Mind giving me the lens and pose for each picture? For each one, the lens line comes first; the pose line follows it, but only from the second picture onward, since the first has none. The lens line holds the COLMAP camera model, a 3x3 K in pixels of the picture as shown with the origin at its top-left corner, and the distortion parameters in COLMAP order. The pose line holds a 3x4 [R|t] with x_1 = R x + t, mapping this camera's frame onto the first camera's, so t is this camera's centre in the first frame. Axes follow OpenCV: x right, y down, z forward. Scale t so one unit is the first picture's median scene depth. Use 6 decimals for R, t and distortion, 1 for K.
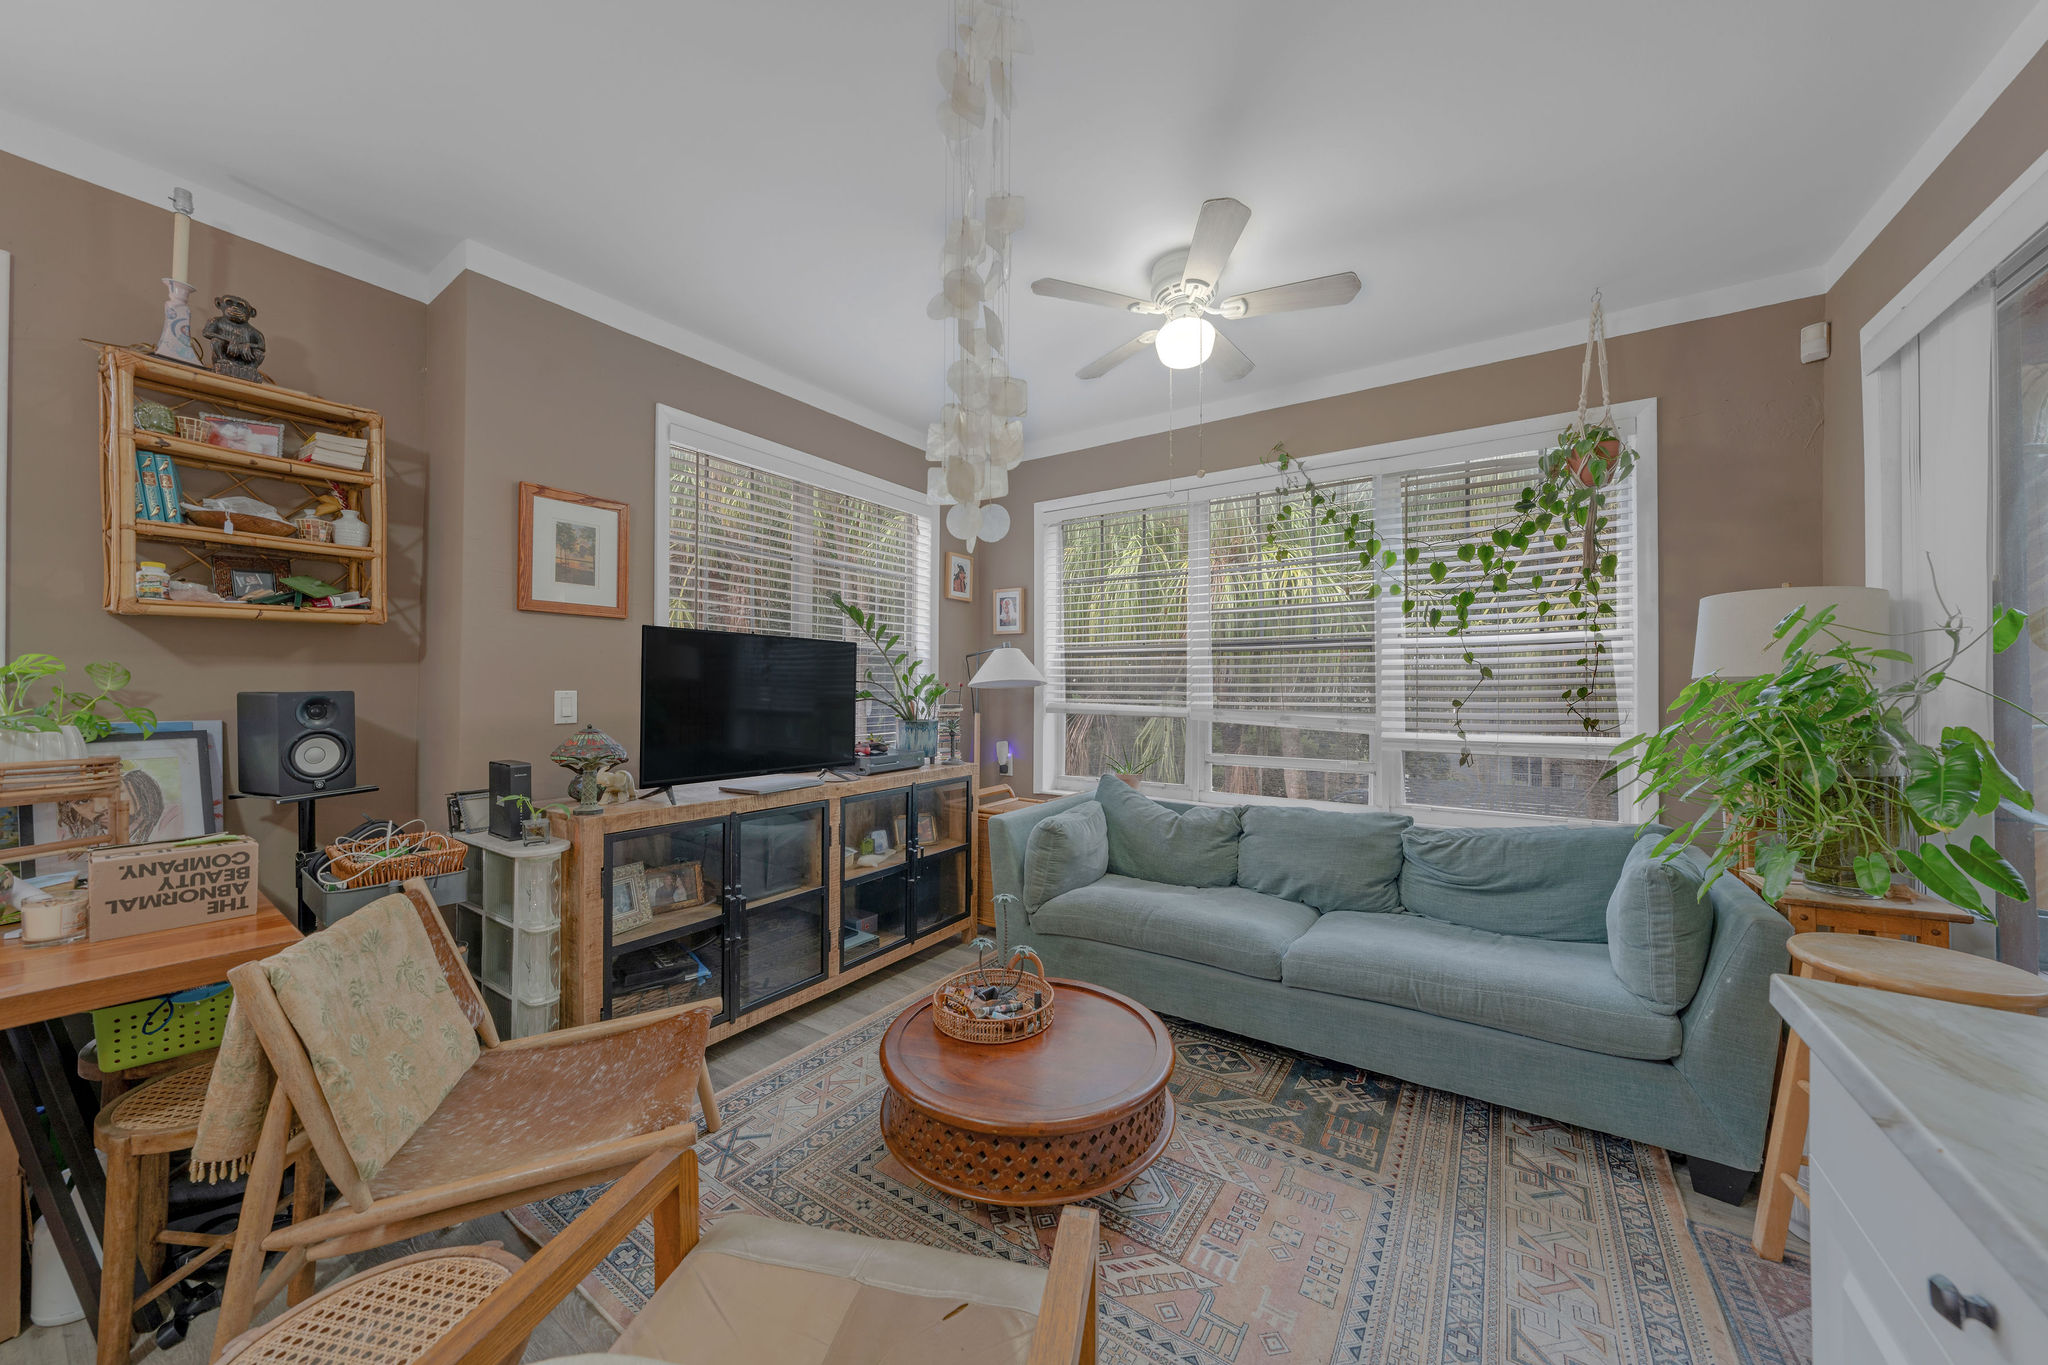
lens RADIAL K [[701.5, 0, 1029.7], [0, 701.5, 683.6], [0, 0, 1]] dist [-0.001799, -0.000034]
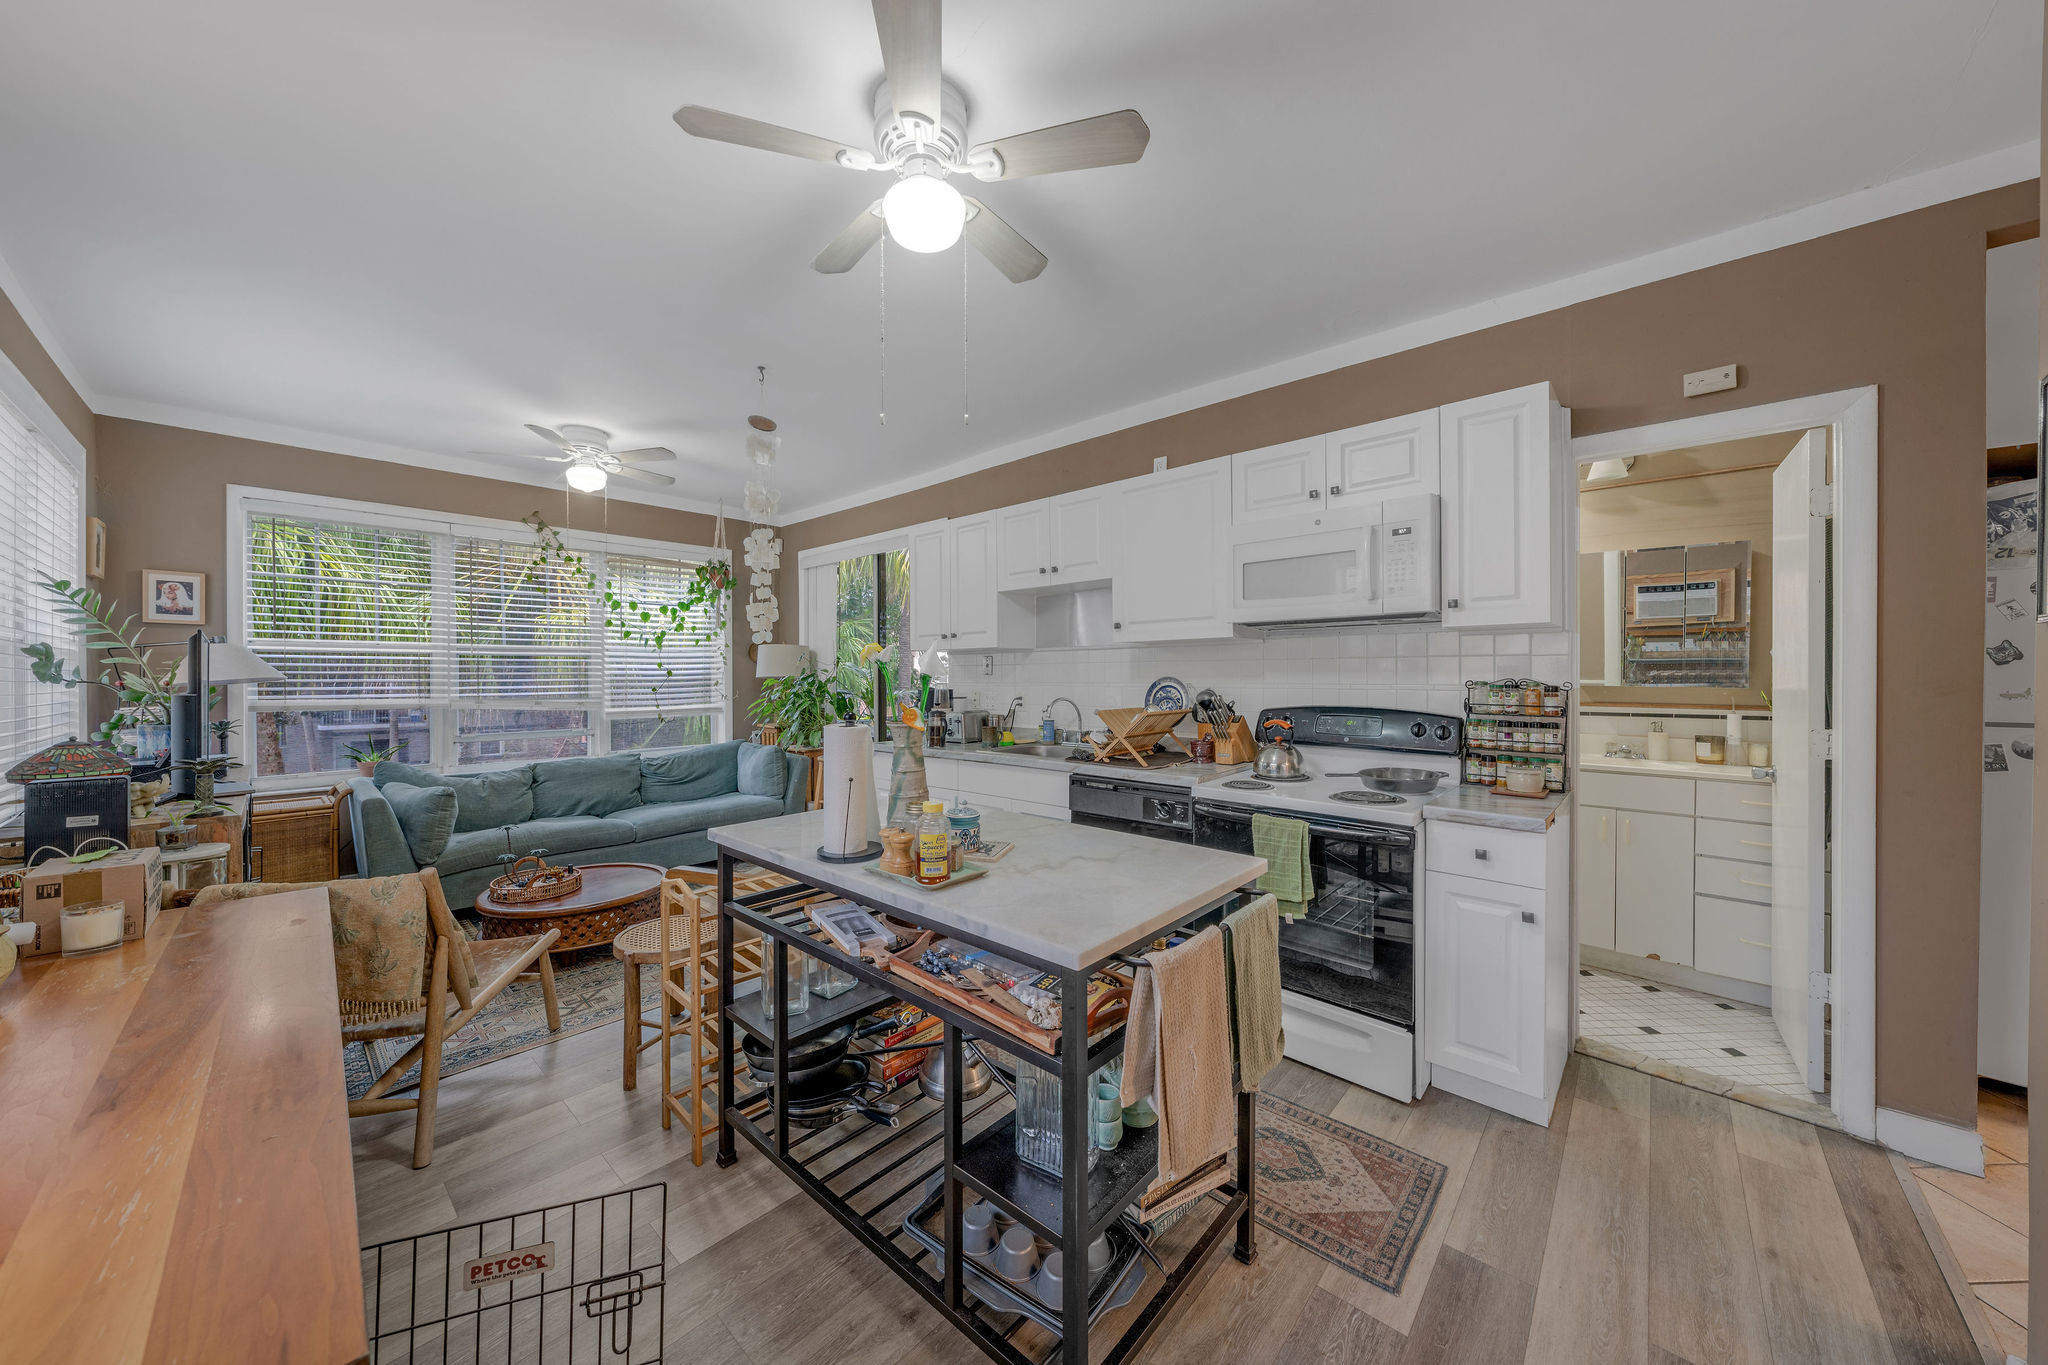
lens RADIAL K [[701.5, 0, 1025.3], [0, 701.5, 676.9], [0, 0, 1]] dist [-0.001799, -0.000034]
pose [[0.161810, -0.003163, 0.986817, -1.091029], [-0.000060, 0.999995, 0.003215, -0.012108], [-0.986822, -0.000580, 0.161809, -0.266168]]
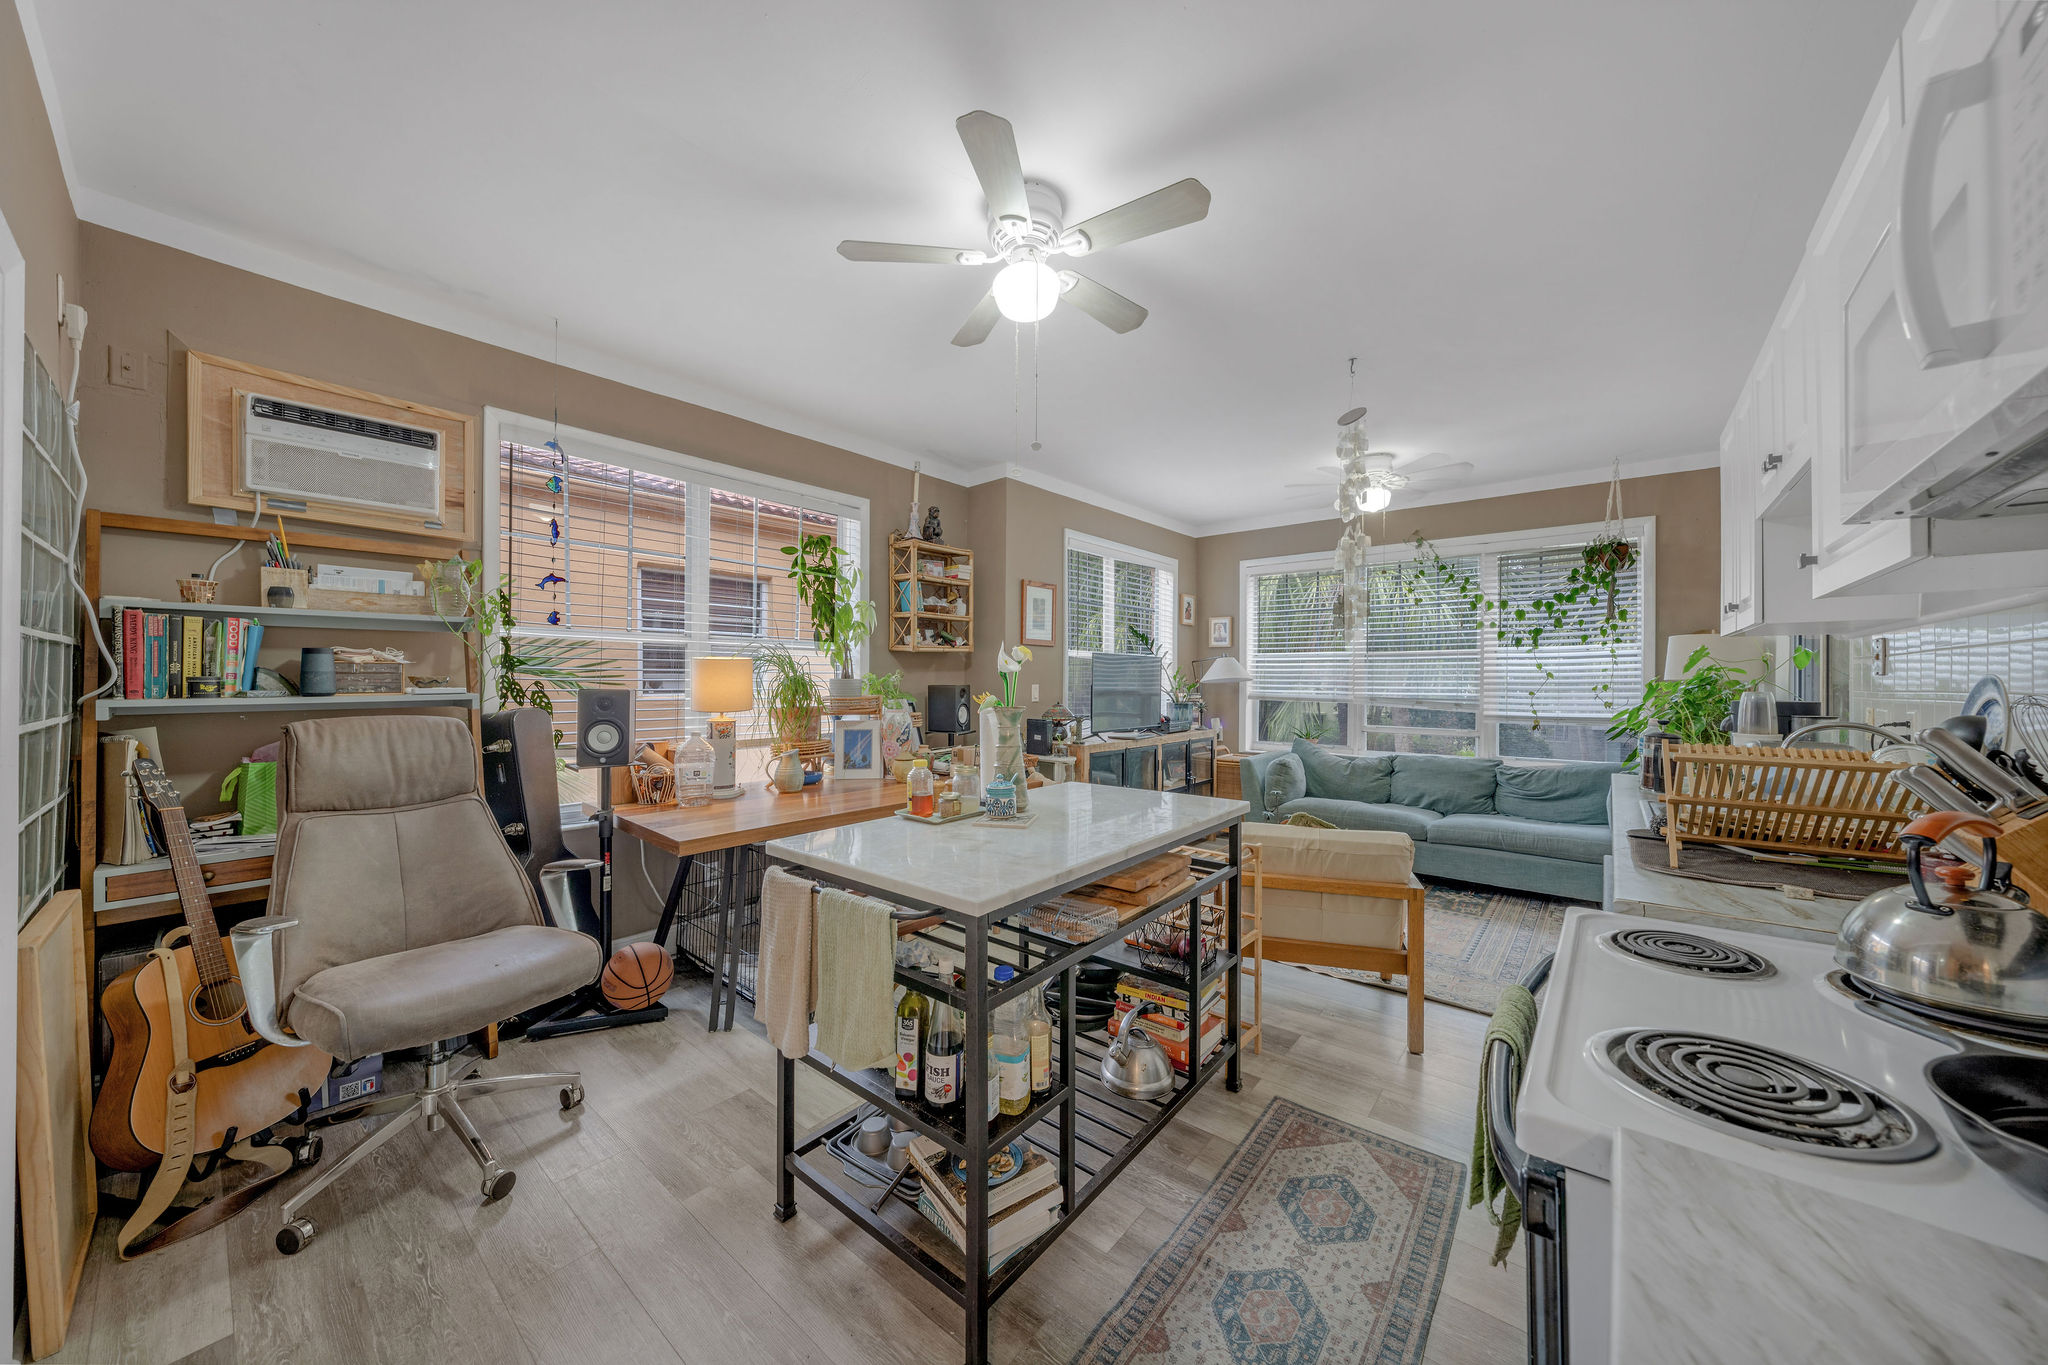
lens RADIAL K [[701.5, 0, 1026.5], [0, 701.5, 681.5], [0, 0, 1]] dist [-0.001799, -0.000034]
pose [[0.994180, 0.001936, -0.107717, -0.428724], [-0.000998, 0.999961, 0.008759, -0.014212], [0.107730, -0.008601, 0.994143, -0.830850]]
